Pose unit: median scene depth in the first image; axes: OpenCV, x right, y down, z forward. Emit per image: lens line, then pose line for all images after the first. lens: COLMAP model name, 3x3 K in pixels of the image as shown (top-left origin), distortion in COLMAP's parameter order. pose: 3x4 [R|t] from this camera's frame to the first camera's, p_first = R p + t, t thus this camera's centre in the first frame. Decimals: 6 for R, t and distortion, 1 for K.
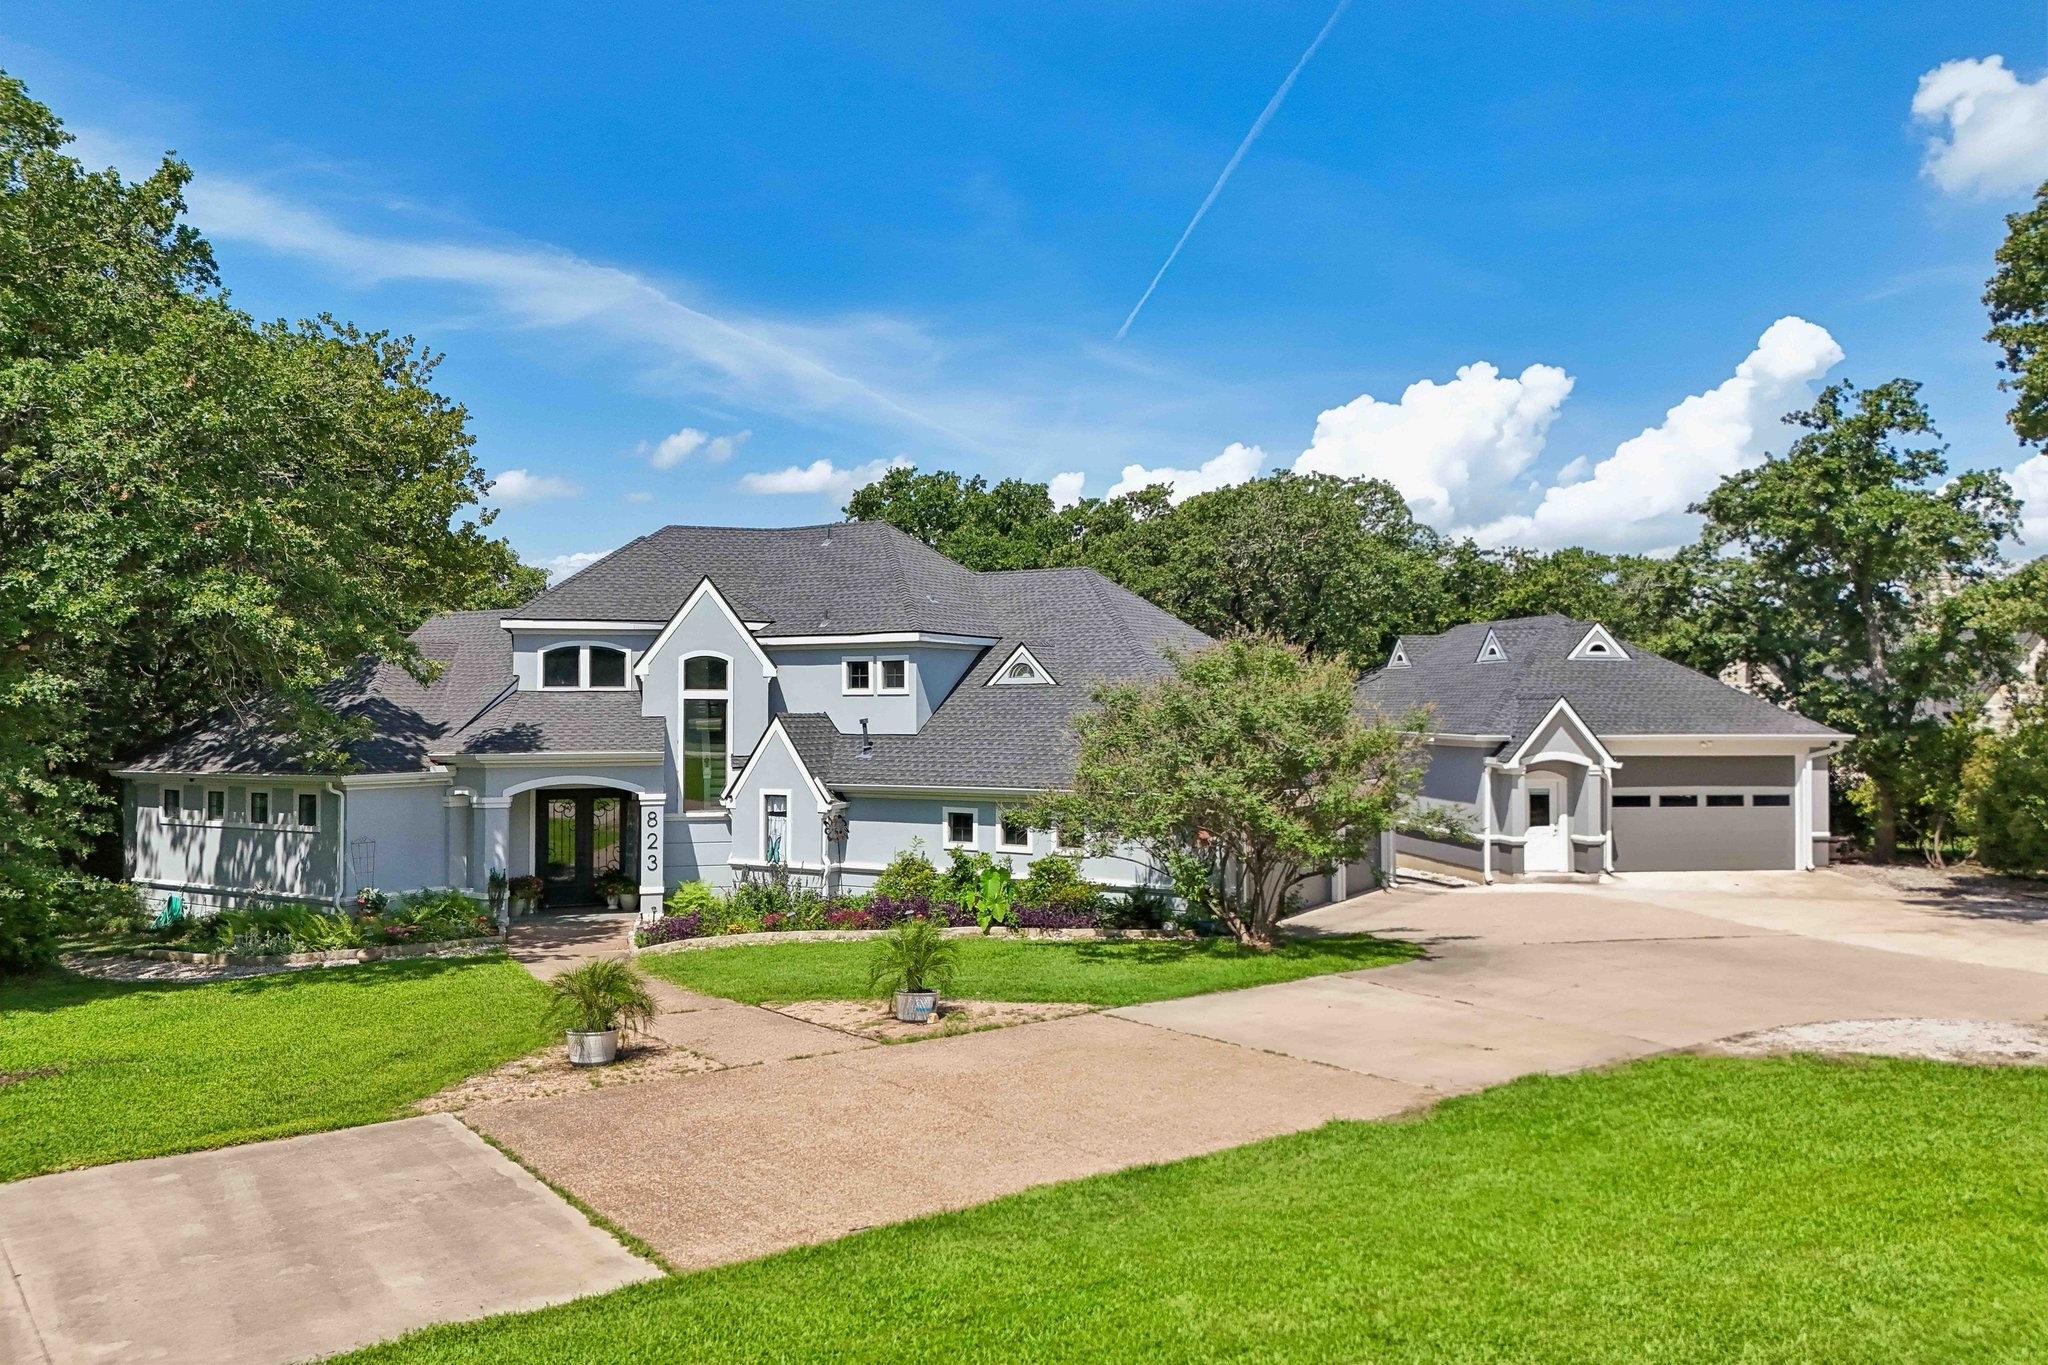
lens RADIAL K [[1518.7, 0, 1017.3], [0, 1518.7, 679.3], [0, 0, 1]] dist [0.091252, -0.099424]
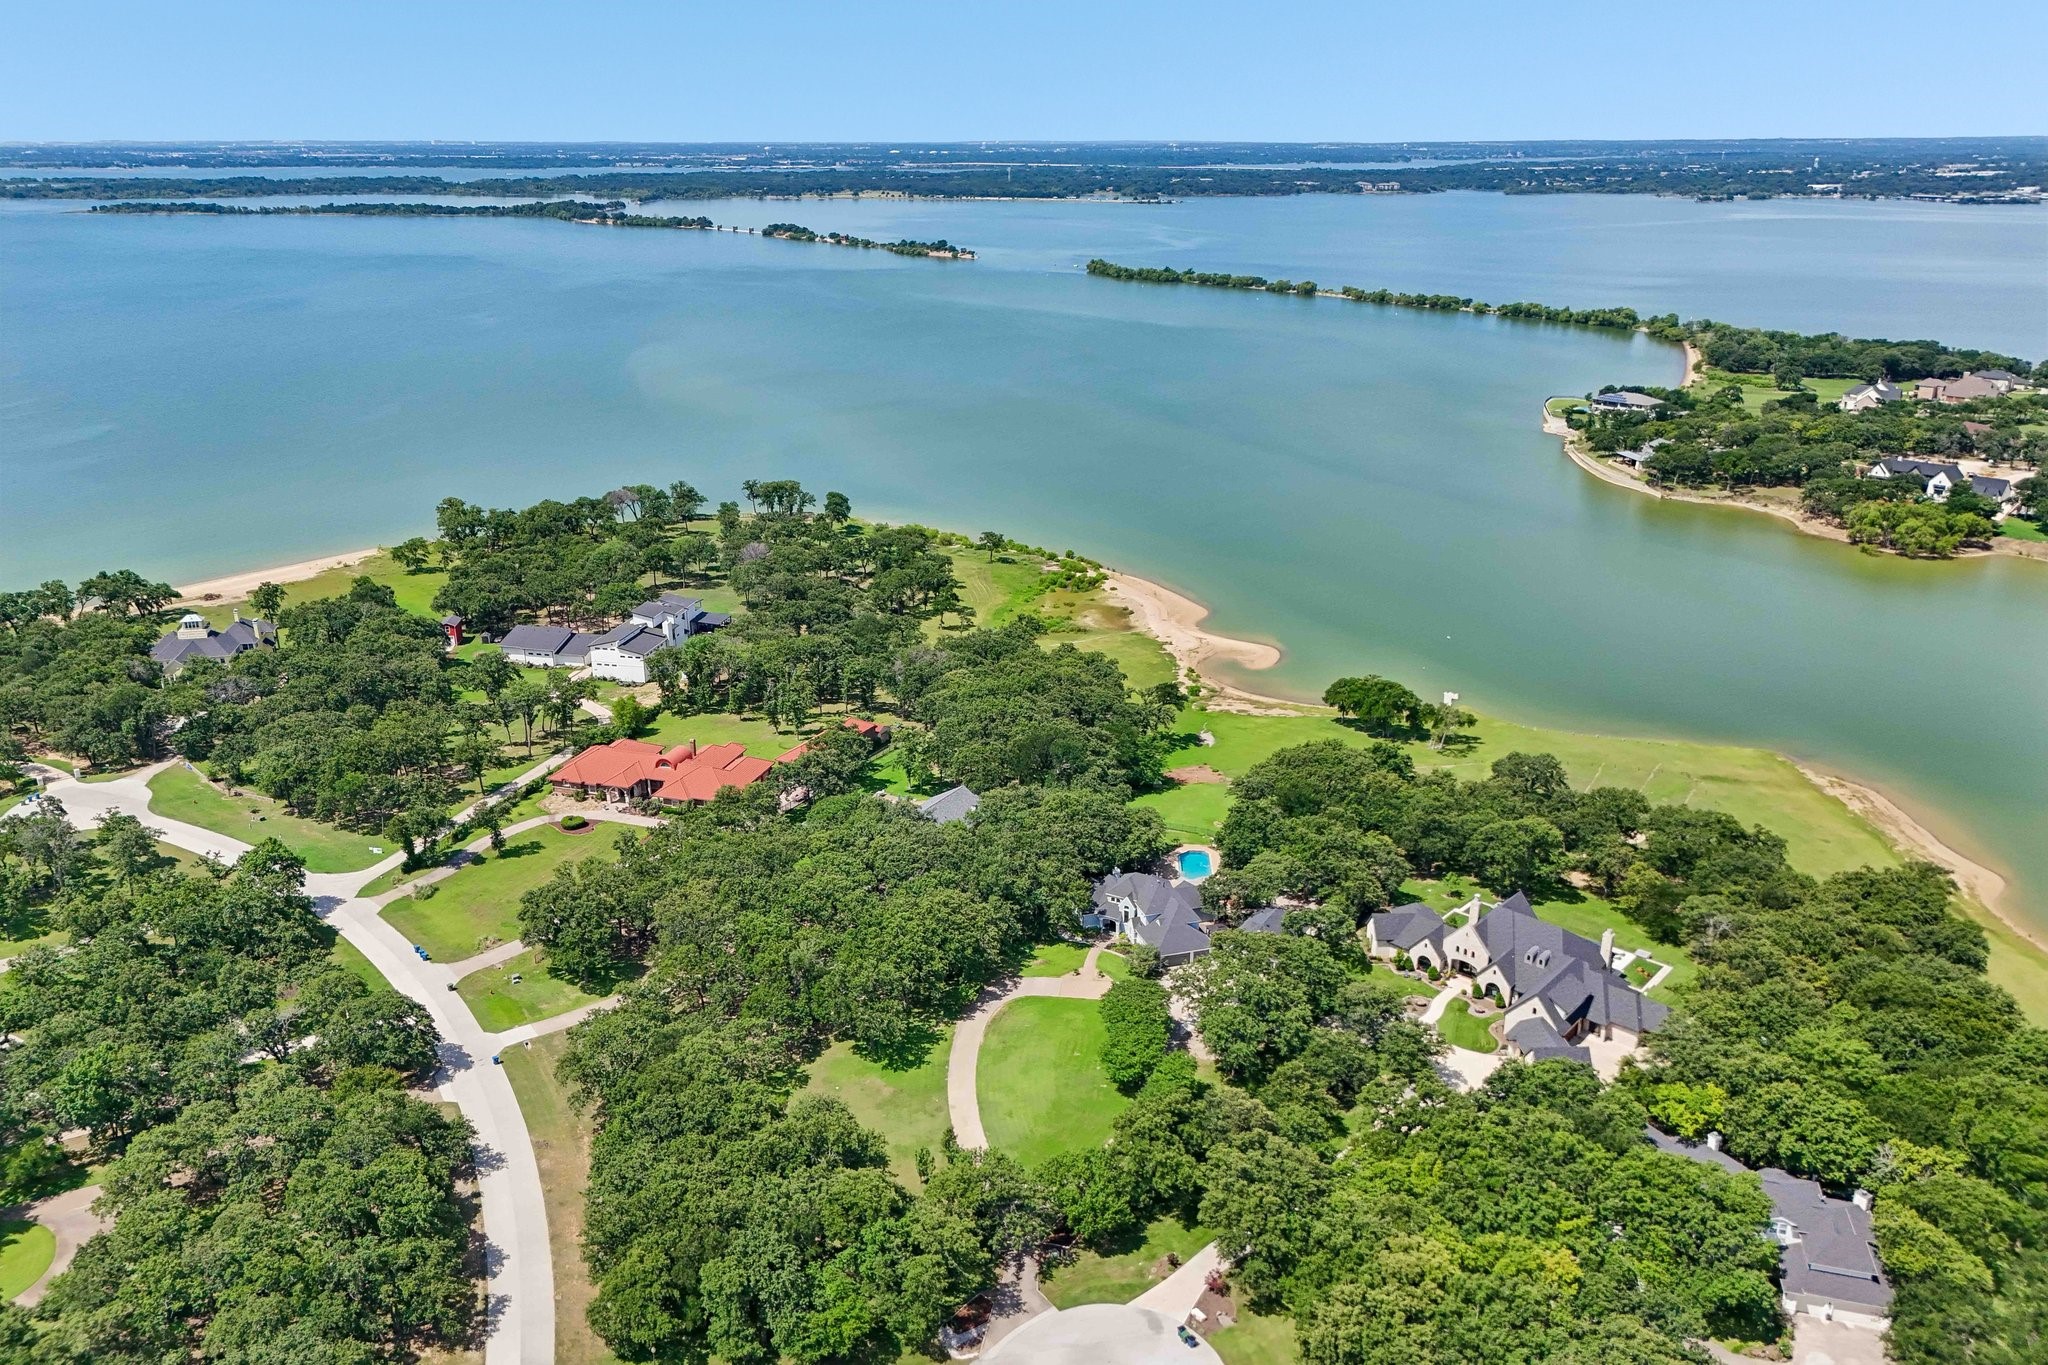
lens RADIAL K [[1518.7, 0, 1019.1], [0, 1518.7, 684.9], [0, 0, 1]] dist [0.091252, -0.099424]
pose [[0.747823, 0.225561, -0.624406, 3.827950], [0.017553, 0.933469, 0.358230, -3.717595], [0.663666, -0.278852, 0.694110, -4.252947]]
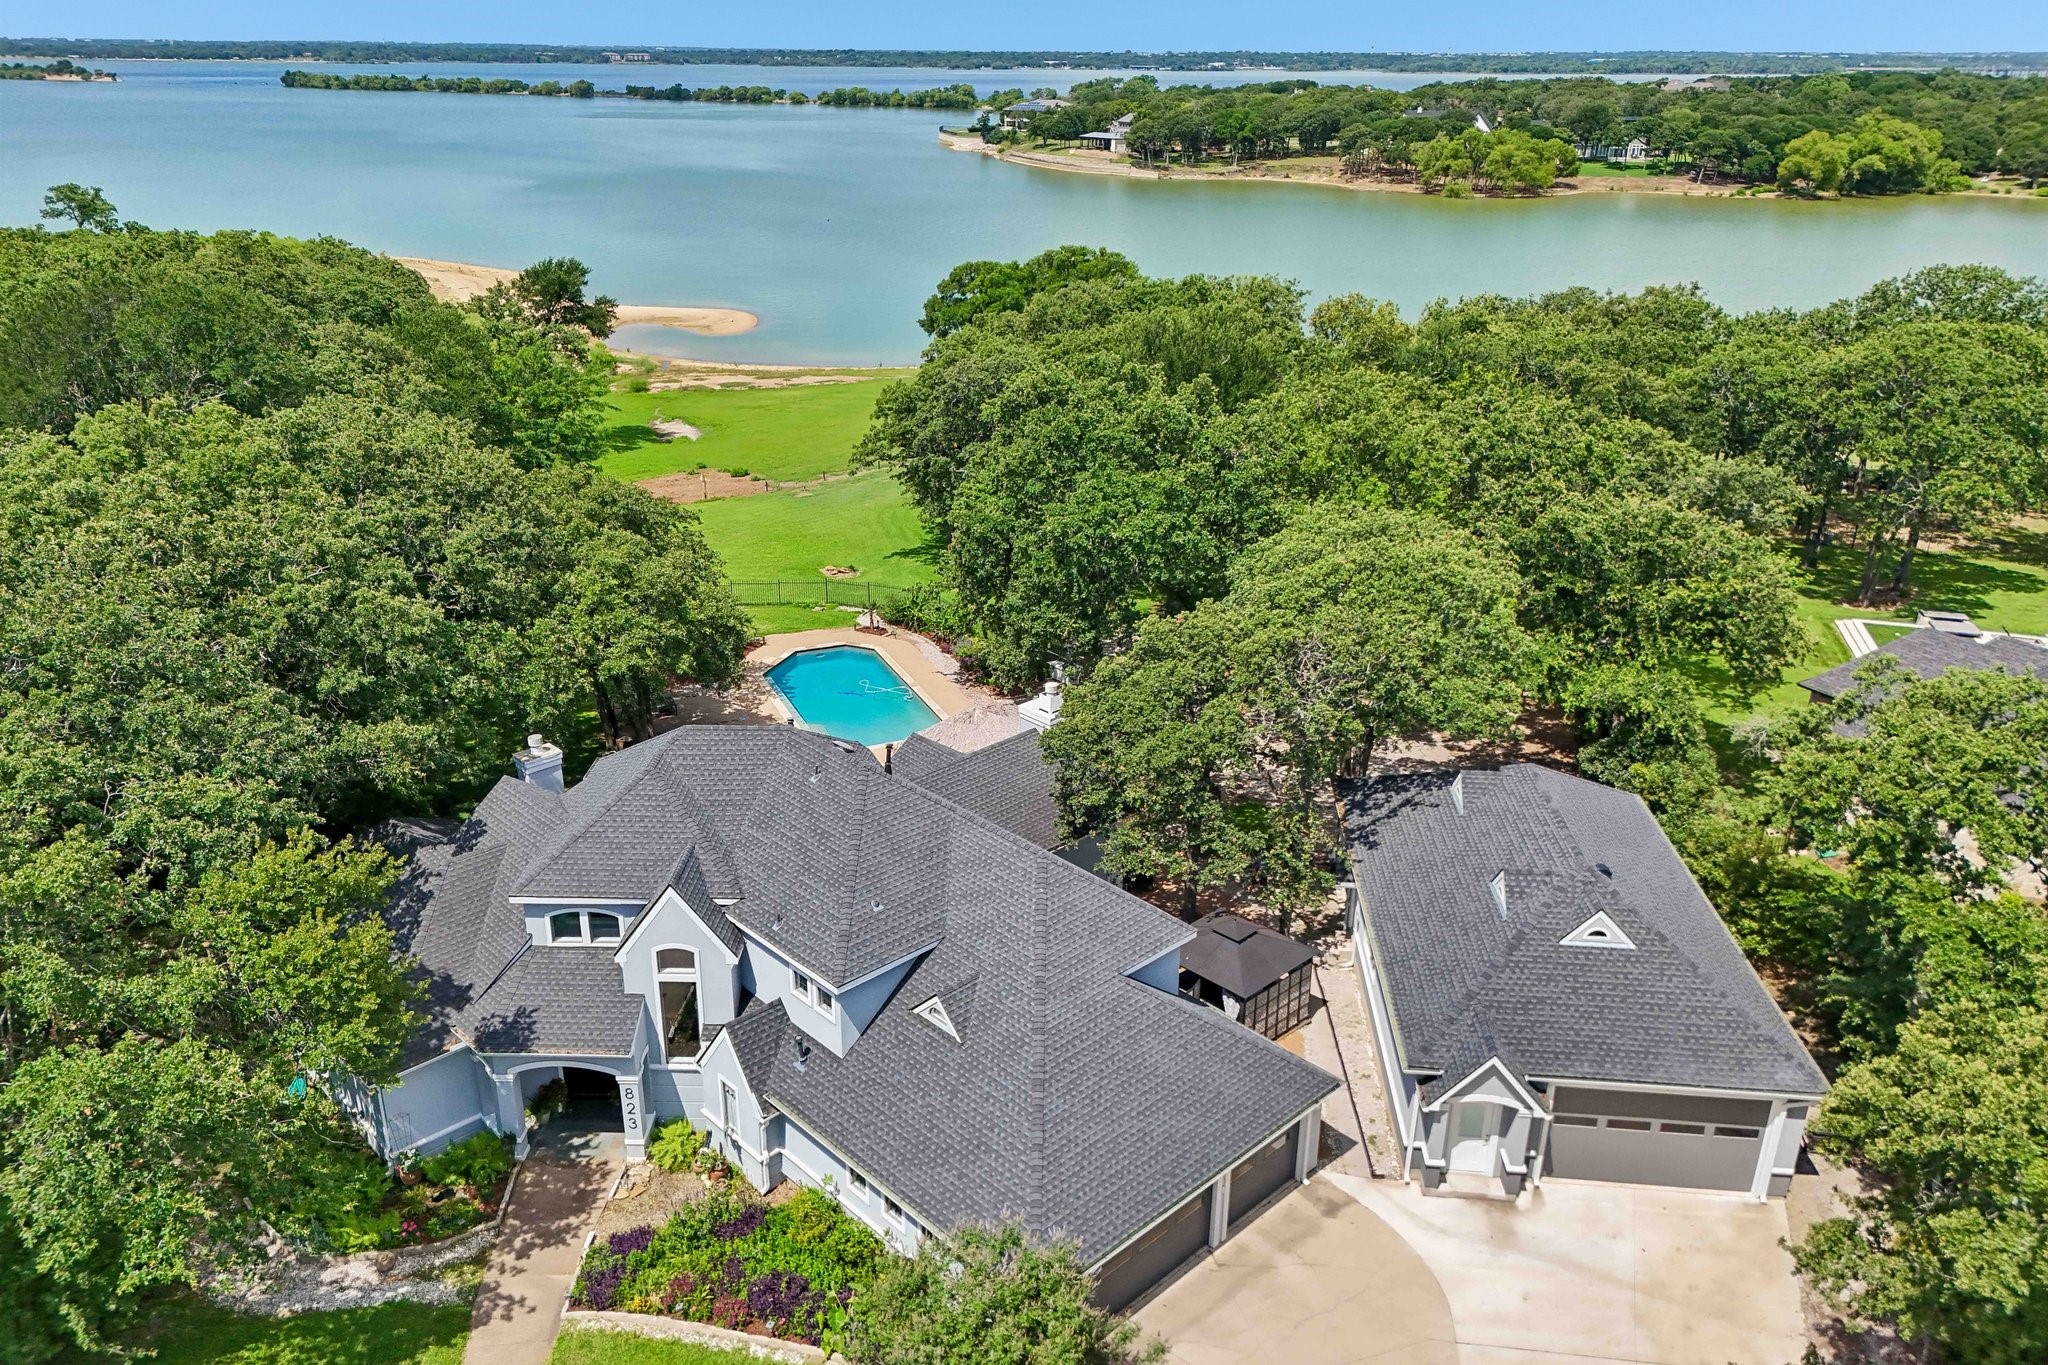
lens RADIAL K [[1518.7, 0, 1021.4], [0, 1518.7, 687.5], [0, 0, 1]] dist [0.091252, -0.099424]
pose [[0.964662, 0.105312, -0.241529, 0.289736], [0.002690, 0.912670, 0.408689, -0.641399], [0.263476, -0.394896, 0.880135, 0.152534]]
